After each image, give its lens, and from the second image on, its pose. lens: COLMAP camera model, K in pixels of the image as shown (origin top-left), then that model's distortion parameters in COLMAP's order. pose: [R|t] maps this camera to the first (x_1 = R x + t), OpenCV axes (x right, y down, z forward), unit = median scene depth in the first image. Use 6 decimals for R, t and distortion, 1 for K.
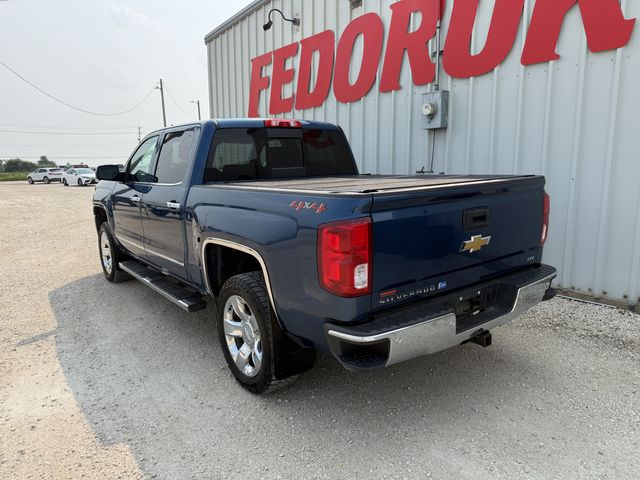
lens RADIAL K [[446.4, 0, 319.3], [0, 446.4, 244.2], [0, 0, 1]] dist [0.048293, -0.068791]
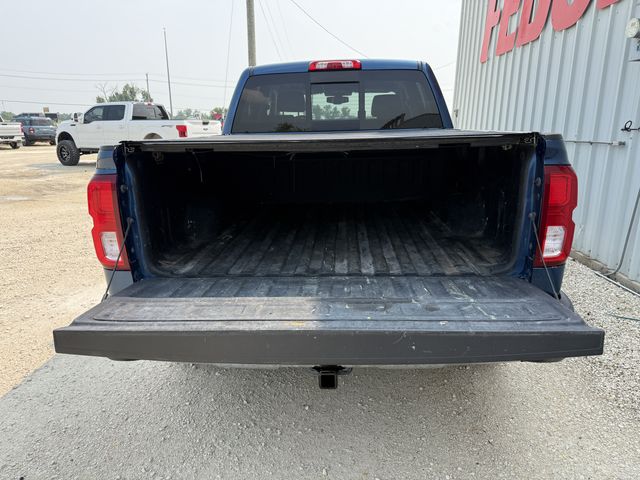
lens RADIAL K [[446.4, 0, 319.3], [0, 446.4, 244.2], [0, 0, 1]] dist [0.048293, -0.068791]
pose [[0.761491, 0.177586, -0.623374, 0.382913], [-0.118507, 0.983670, 0.135462, -0.038423], [0.637250, -0.029279, 0.770101, 0.249093]]
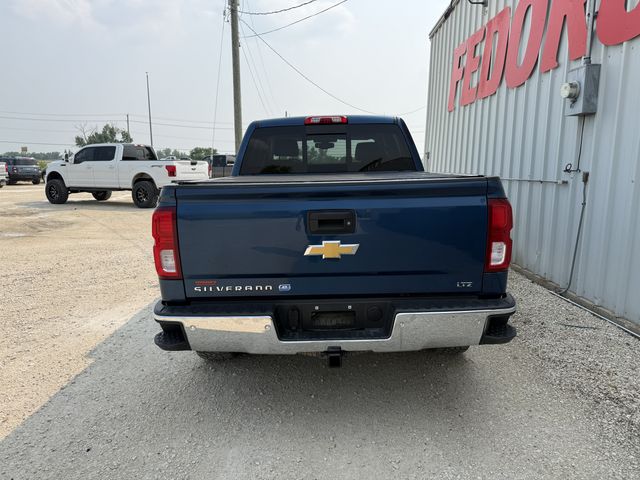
lens RADIAL K [[444.6, 0, 320.0], [0, 444.6, 240.0], [0, 0, 1]] dist [0.071821, -0.105795]
pose [[0.792695, 0.113646, -0.598932, 0.436122], [-0.113029, 0.992834, 0.038792, -0.026688], [0.599049, 0.036946, 0.799860, 0.141682]]
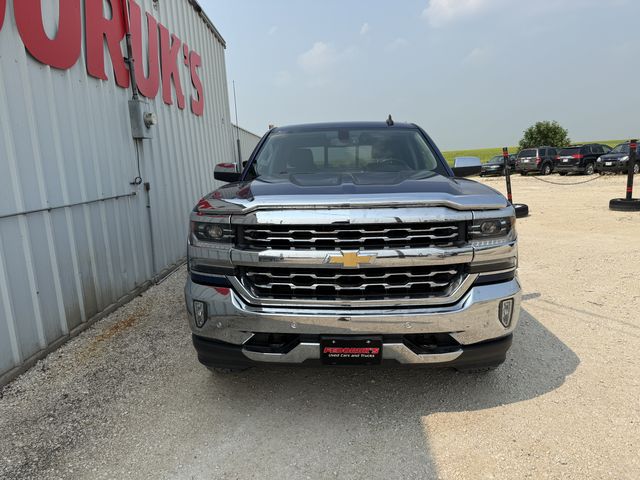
lens RADIAL K [[444.6, 0, 320.0], [0, 444.6, 240.0], [0, 0, 1]] dist [0.071821, -0.105795]
pose [[-0.763696, -0.061114, 0.642677, -0.758170], [0.164701, 0.944122, 0.285495, -0.293328], [-0.624213, 0.323881, -0.710956, 1.697928]]
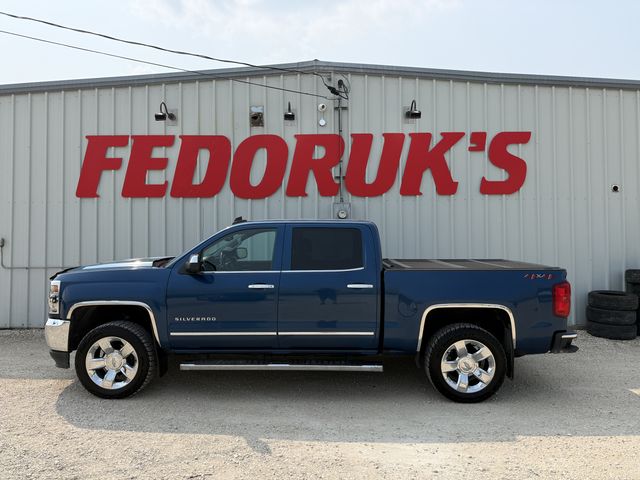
lens RADIAL K [[446.4, 0, 319.3], [0, 446.4, 244.2], [0, 0, 1]] dist [0.048293, -0.068791]
pose [[0.623766, 0.012814, 0.781506, -0.989630], [0.129797, 0.984284, -0.119738, -0.050254], [-0.770759, 0.176126, 0.612300, 0.222965]]
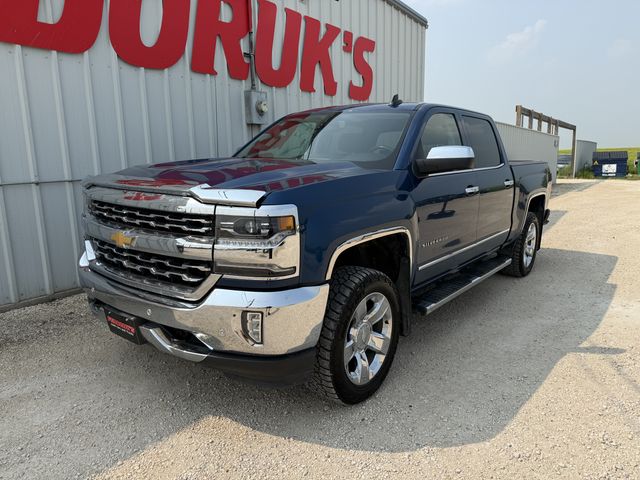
lens RADIAL K [[446.4, 0, 319.3], [0, 446.4, 244.2], [0, 0, 1]] dist [0.048293, -0.068791]
pose [[-0.241925, -0.167418, 0.955742, -0.995380], [0.183582, 0.959313, 0.214513, -0.200745], [-0.952769, 0.227354, -0.201347, 1.271310]]
